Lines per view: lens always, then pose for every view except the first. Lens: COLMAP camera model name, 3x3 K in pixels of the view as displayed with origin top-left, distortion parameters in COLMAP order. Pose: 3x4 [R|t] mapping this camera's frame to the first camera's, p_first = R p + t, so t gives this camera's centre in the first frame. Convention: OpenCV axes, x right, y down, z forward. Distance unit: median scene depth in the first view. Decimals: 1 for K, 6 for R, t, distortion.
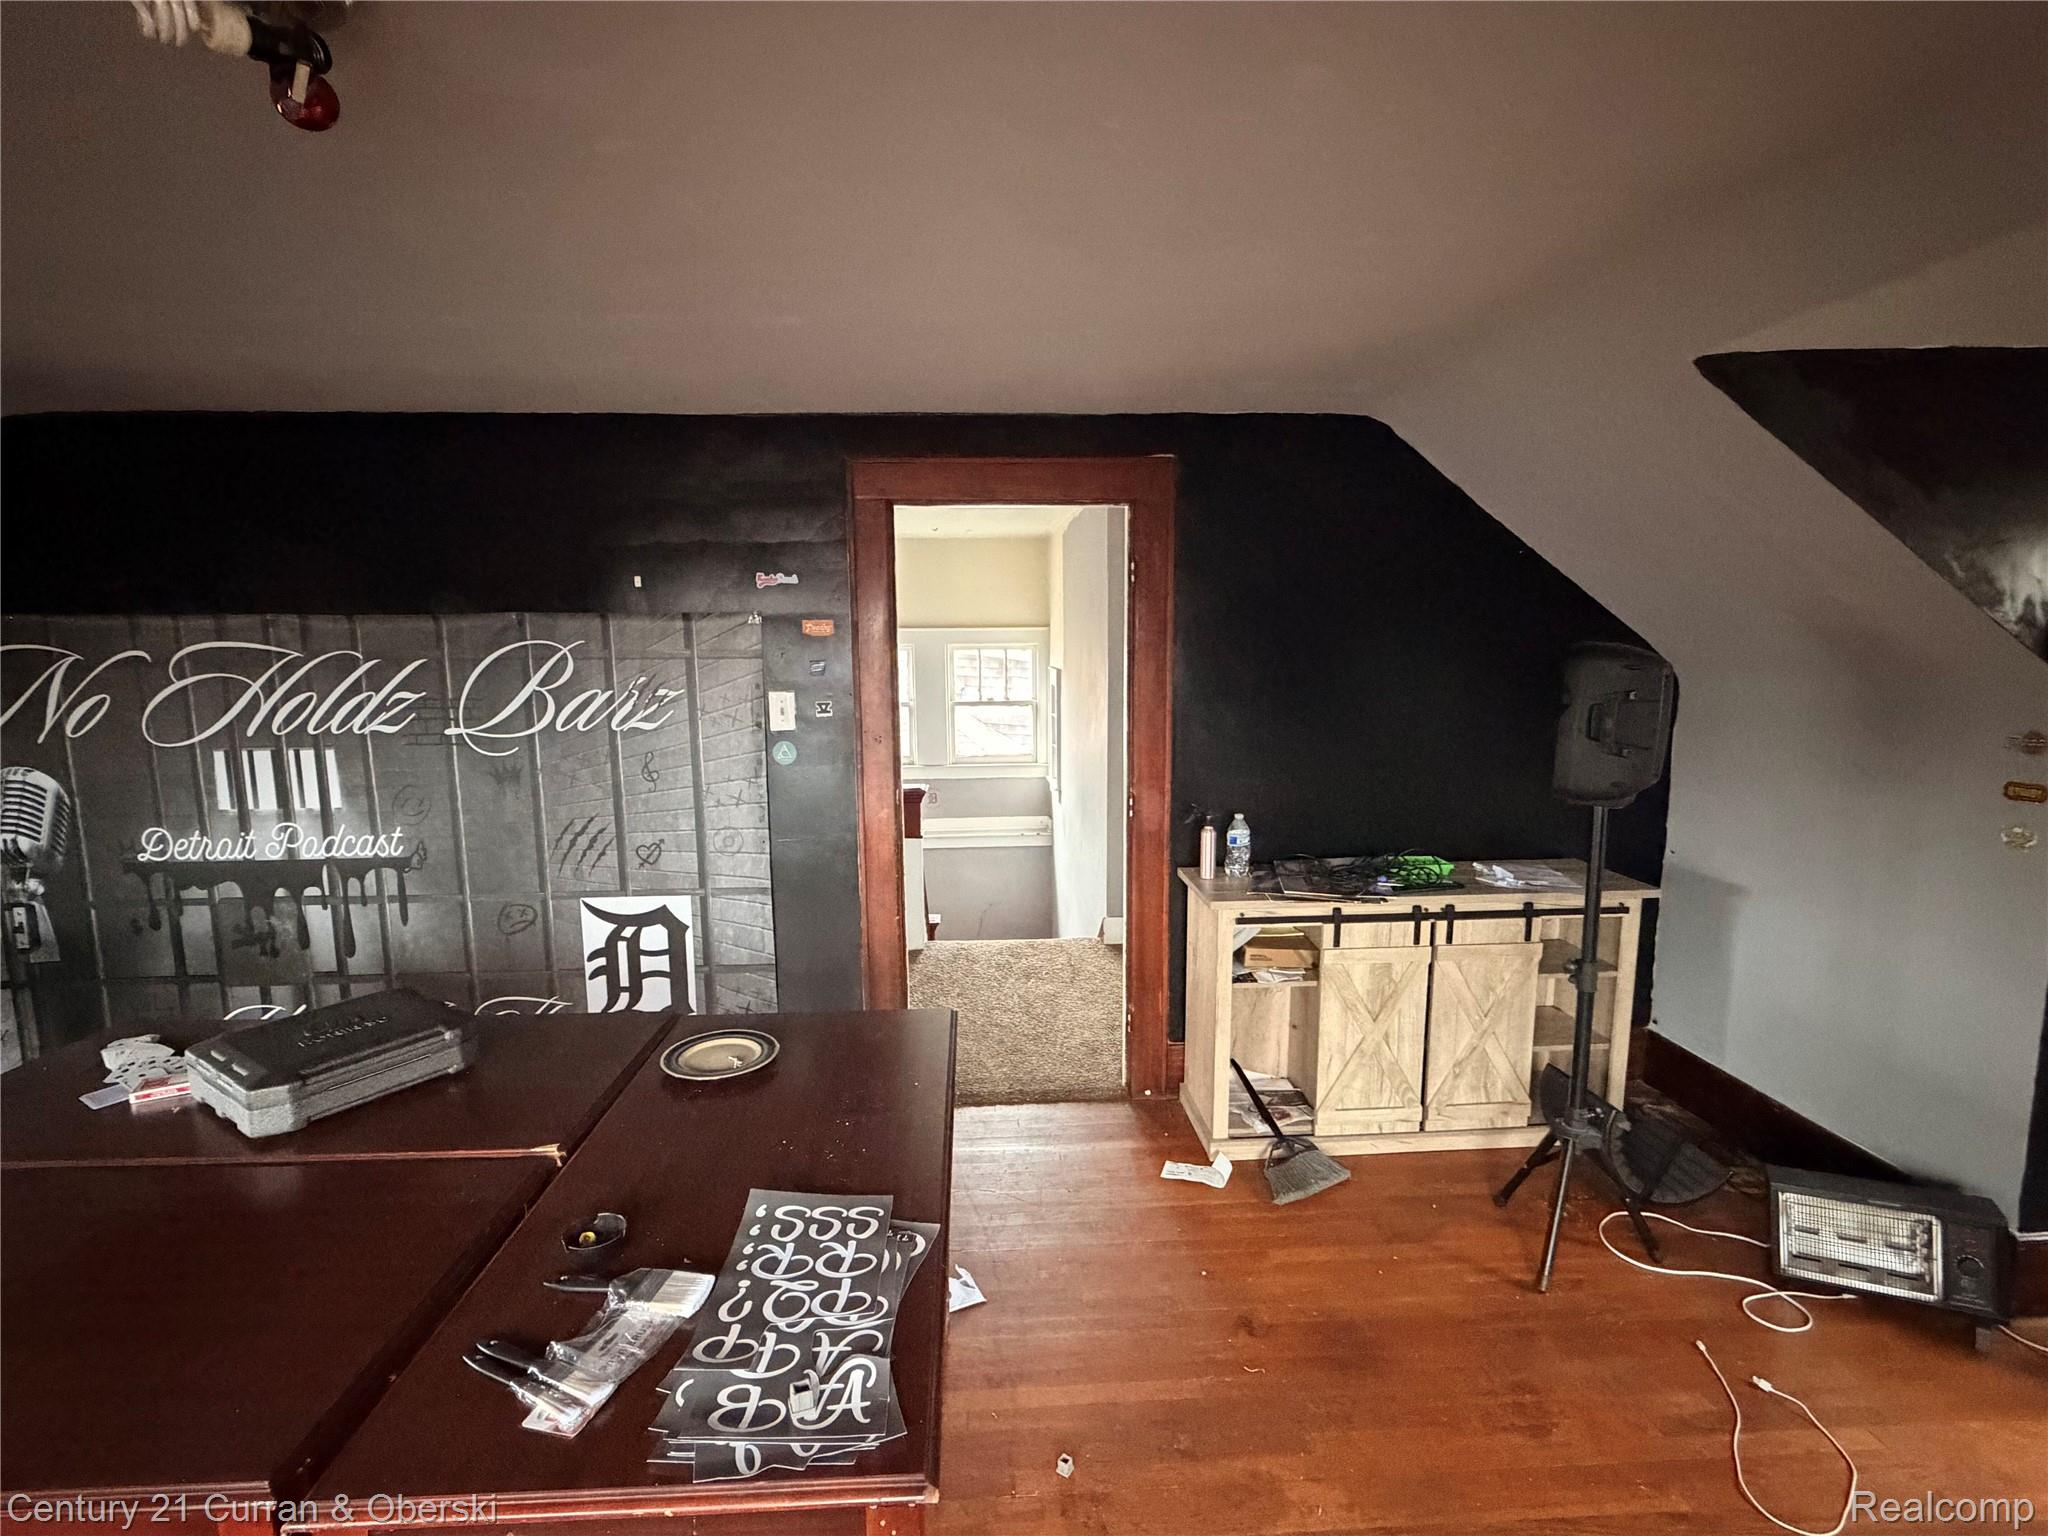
lens RADIAL K [[952.1, 0, 1021.6], [0, 952.1, 768.9], [0, 0, 1]] dist [-0.000353, 0.000778]
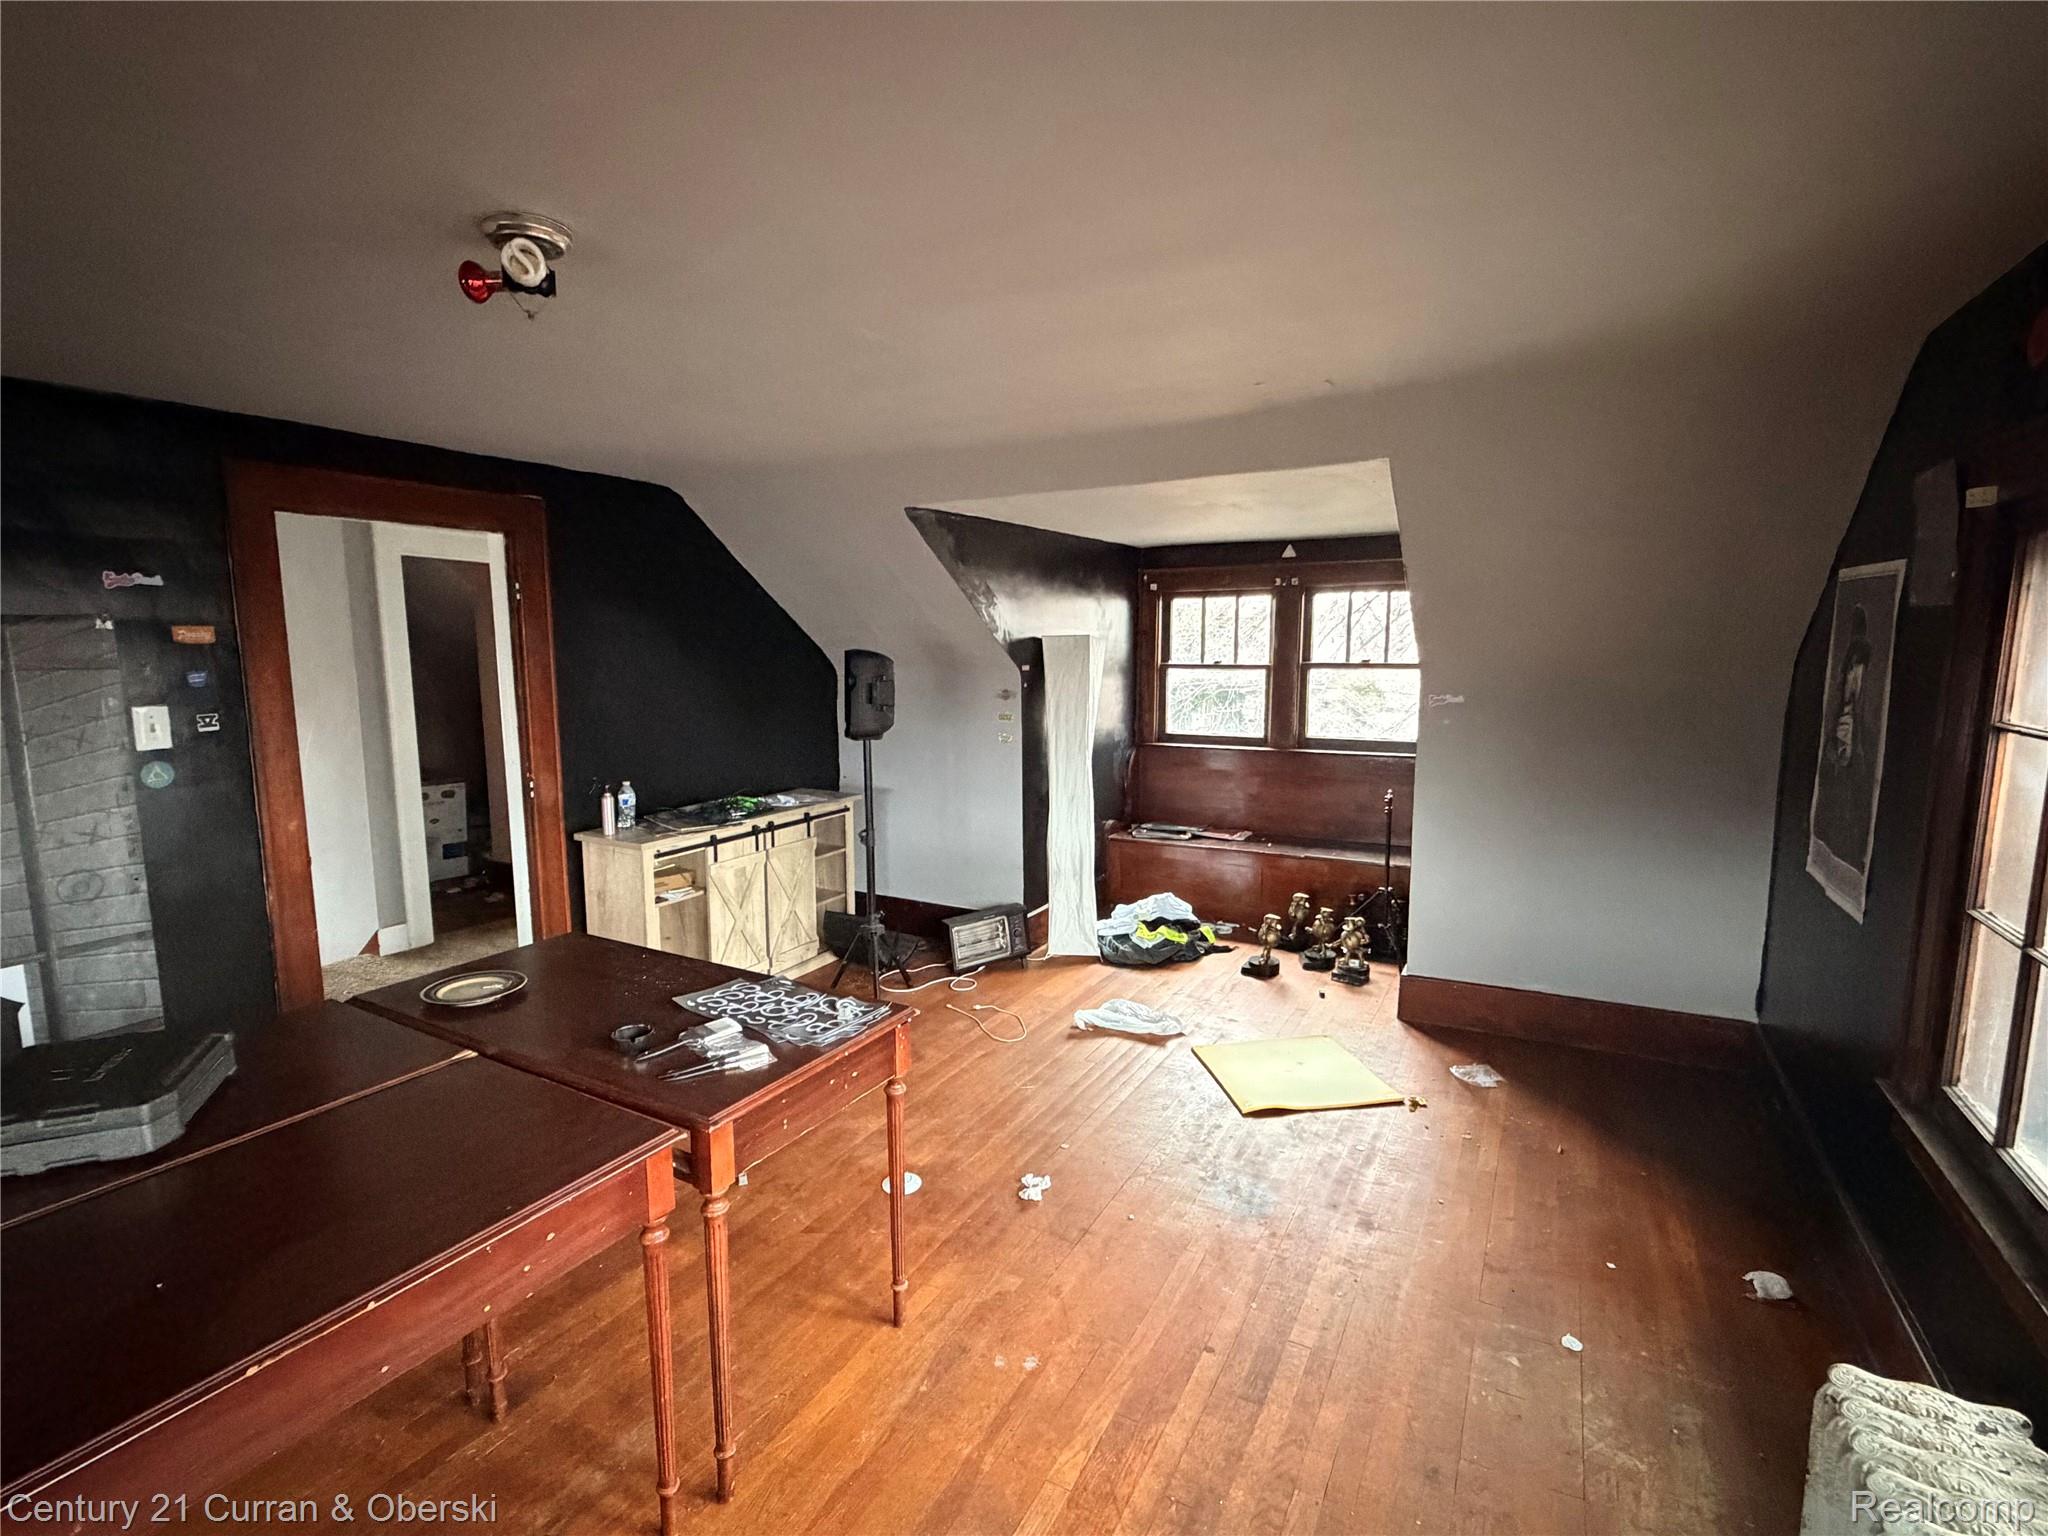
lens RADIAL K [[952.1, 0, 1023.9], [0, 952.1, 768.1], [0, 0, 1]] dist [-0.000353, 0.000778]
pose [[0.535957, -0.105818, 0.837588, -0.605738], [0.112670, 0.992204, 0.053256, 0.022678], [-0.836693, 0.065828, 0.543701, -0.176178]]
